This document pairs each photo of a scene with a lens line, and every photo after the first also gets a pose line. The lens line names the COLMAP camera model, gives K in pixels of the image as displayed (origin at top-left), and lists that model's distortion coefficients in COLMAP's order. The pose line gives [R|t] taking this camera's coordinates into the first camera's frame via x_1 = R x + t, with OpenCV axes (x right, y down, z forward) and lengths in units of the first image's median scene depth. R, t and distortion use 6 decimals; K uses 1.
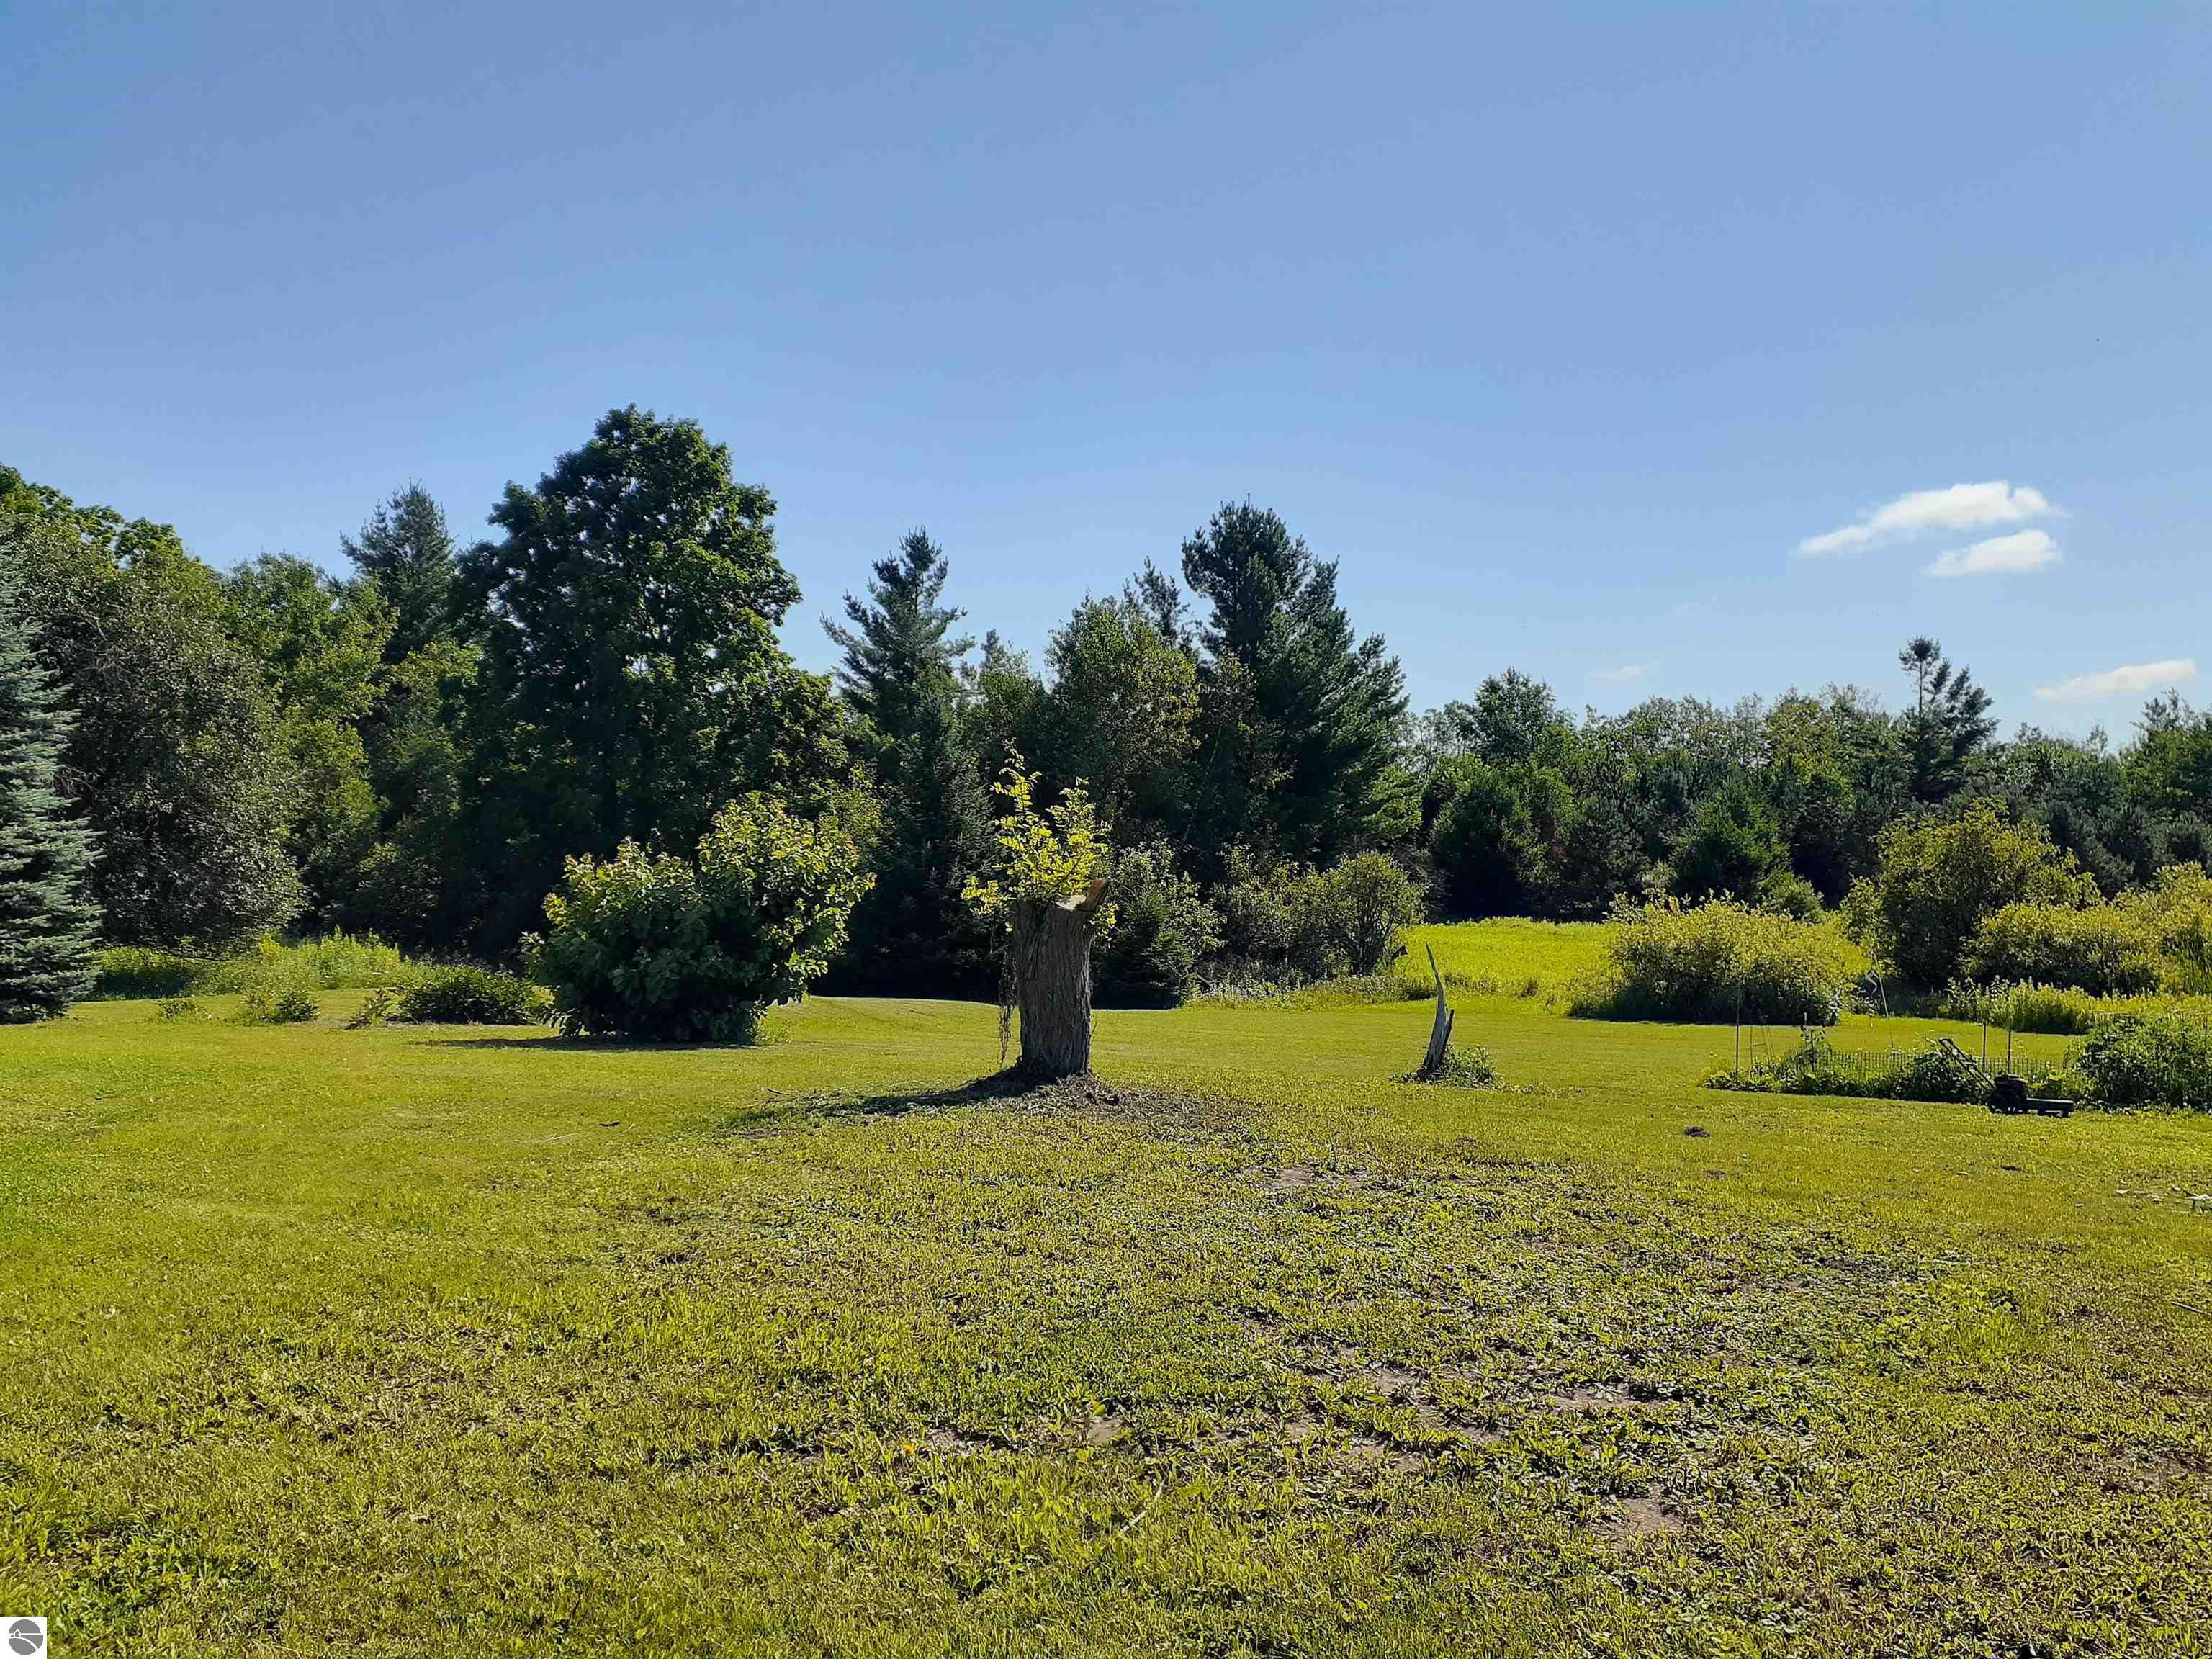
lens RADIAL K [[1772.3, 0, 1106.0], [0, 1772.3, 829.5], [0, 0, 1]] dist [0.100740, -0.215661]
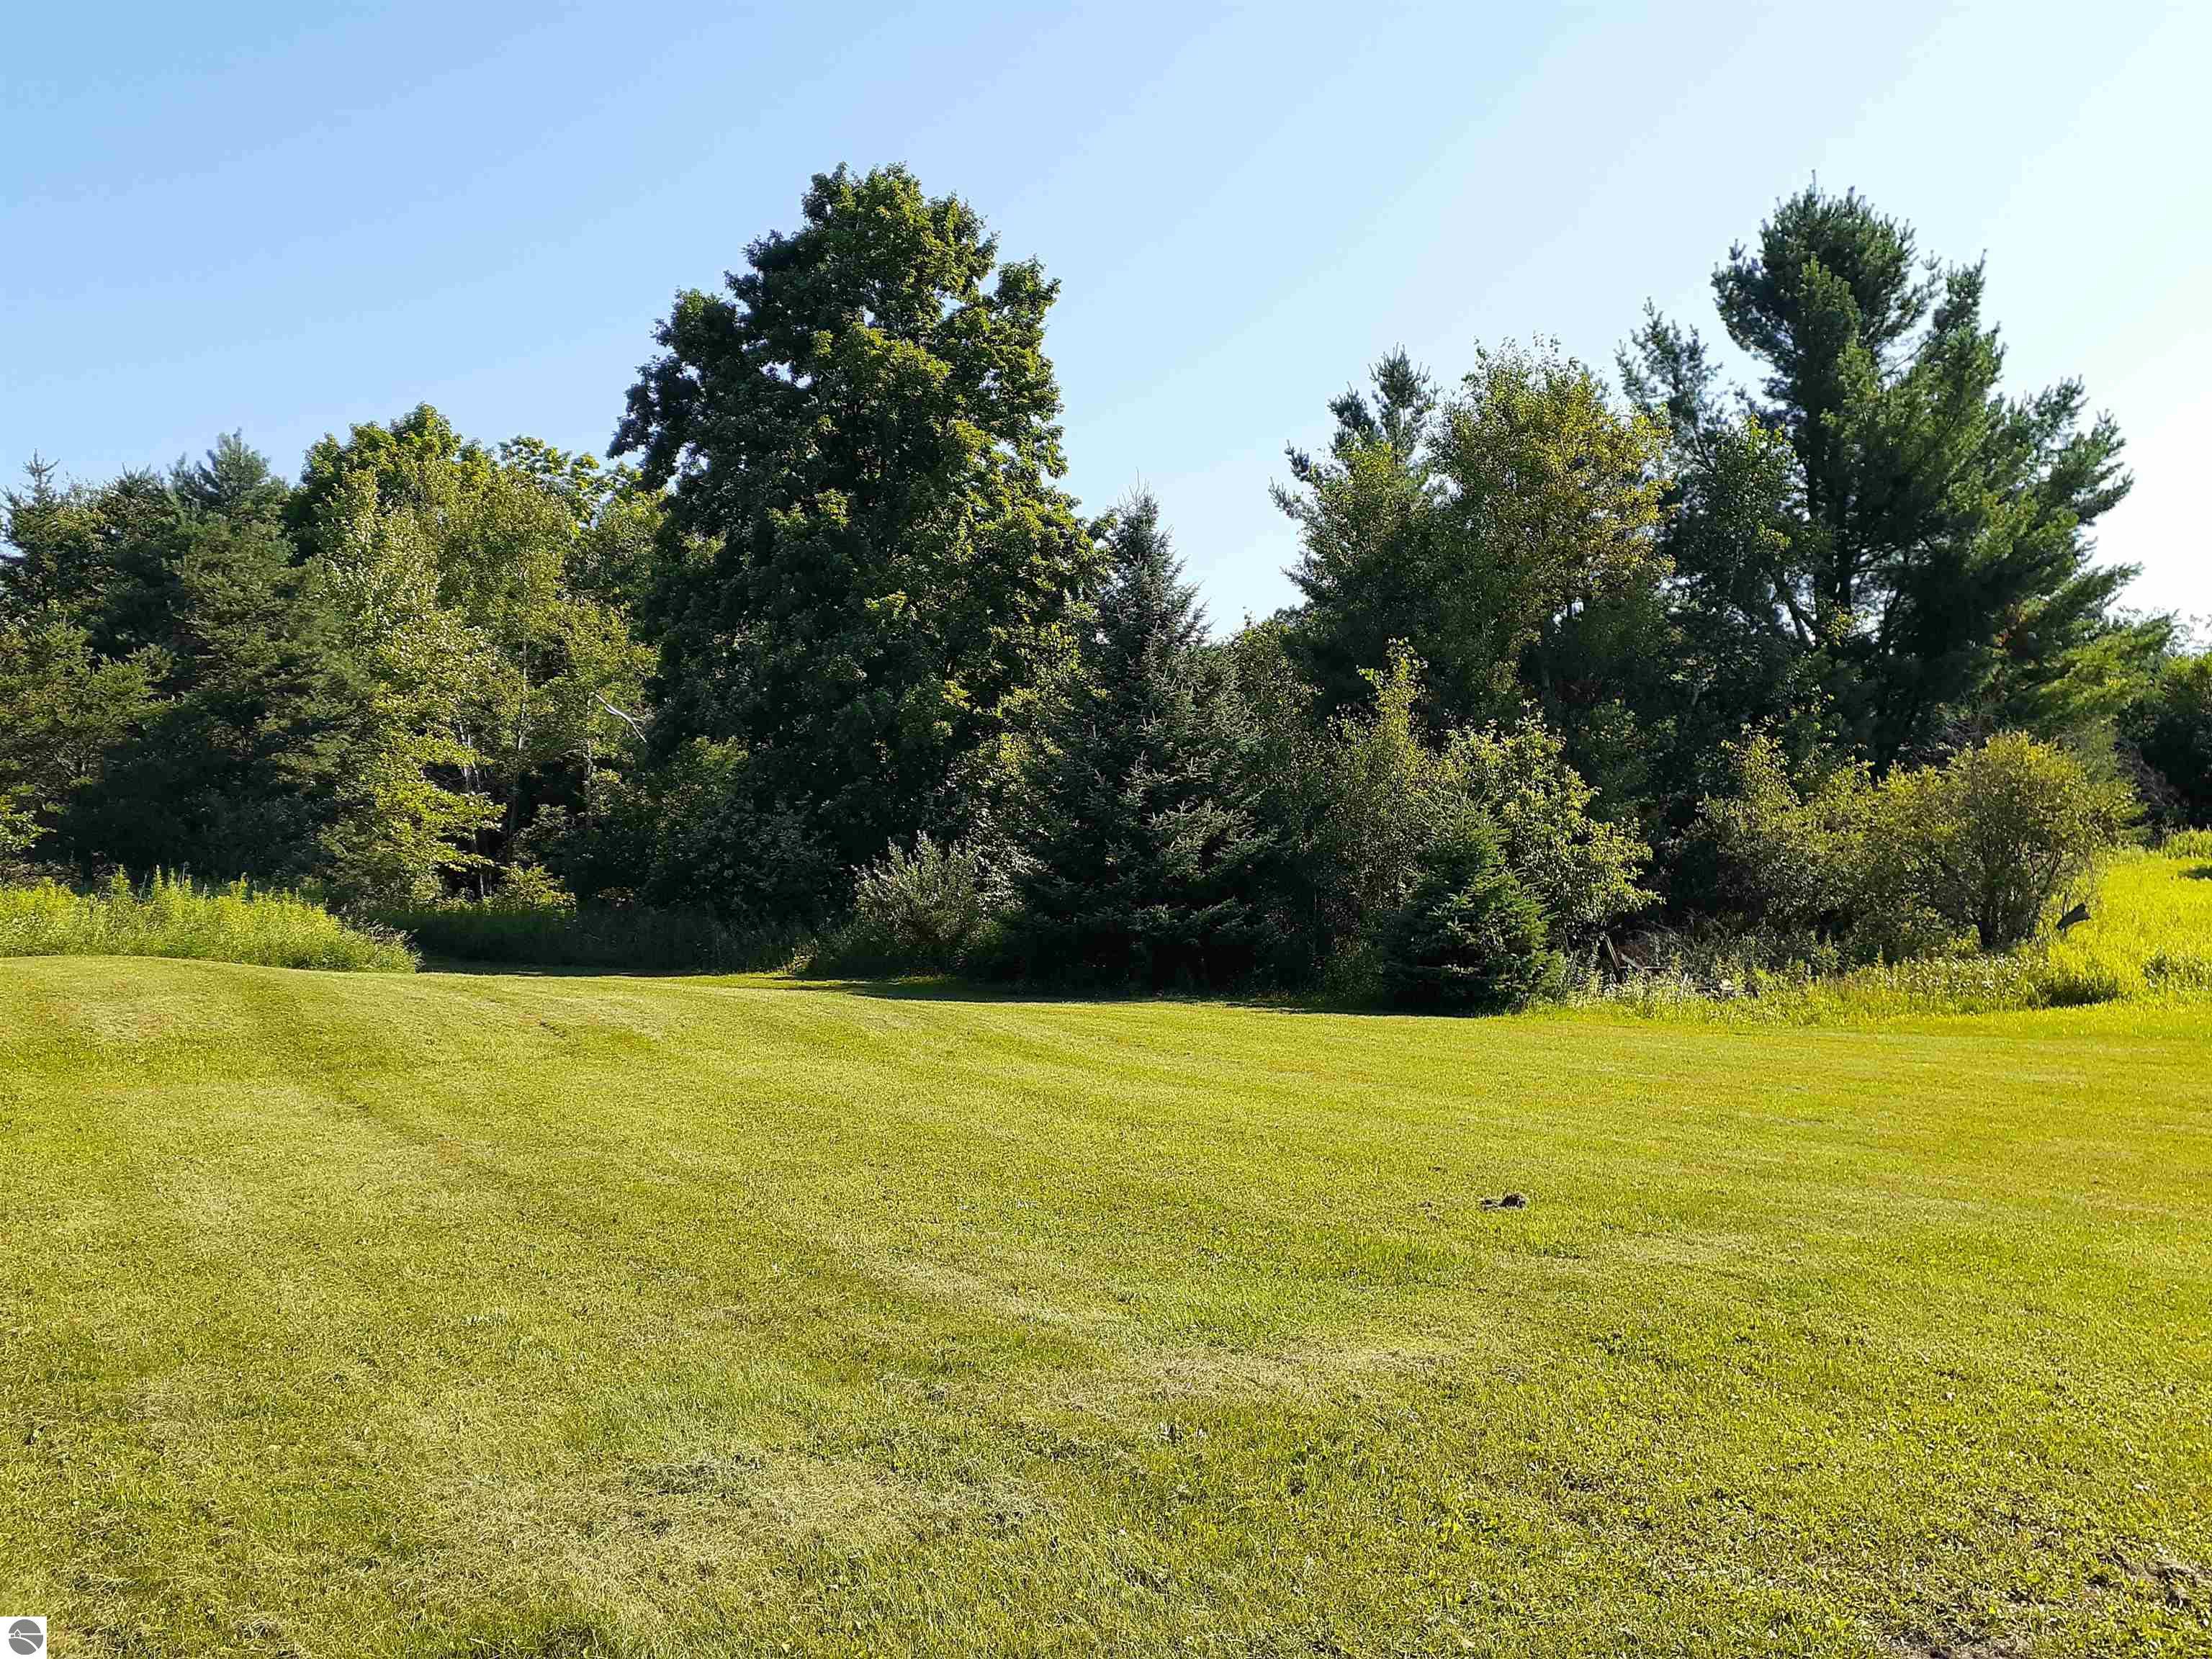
lens RADIAL K [[1772.3, 0, 1106.0], [0, 1772.3, 829.5], [0, 0, 1]] dist [0.100740, -0.215661]
pose [[0.901960, -0.026683, -0.430994, 0.118805], [0.029920, 0.999552, 0.000733, 0.029507], [0.430782, -0.013557, 0.902354, 0.335048]]
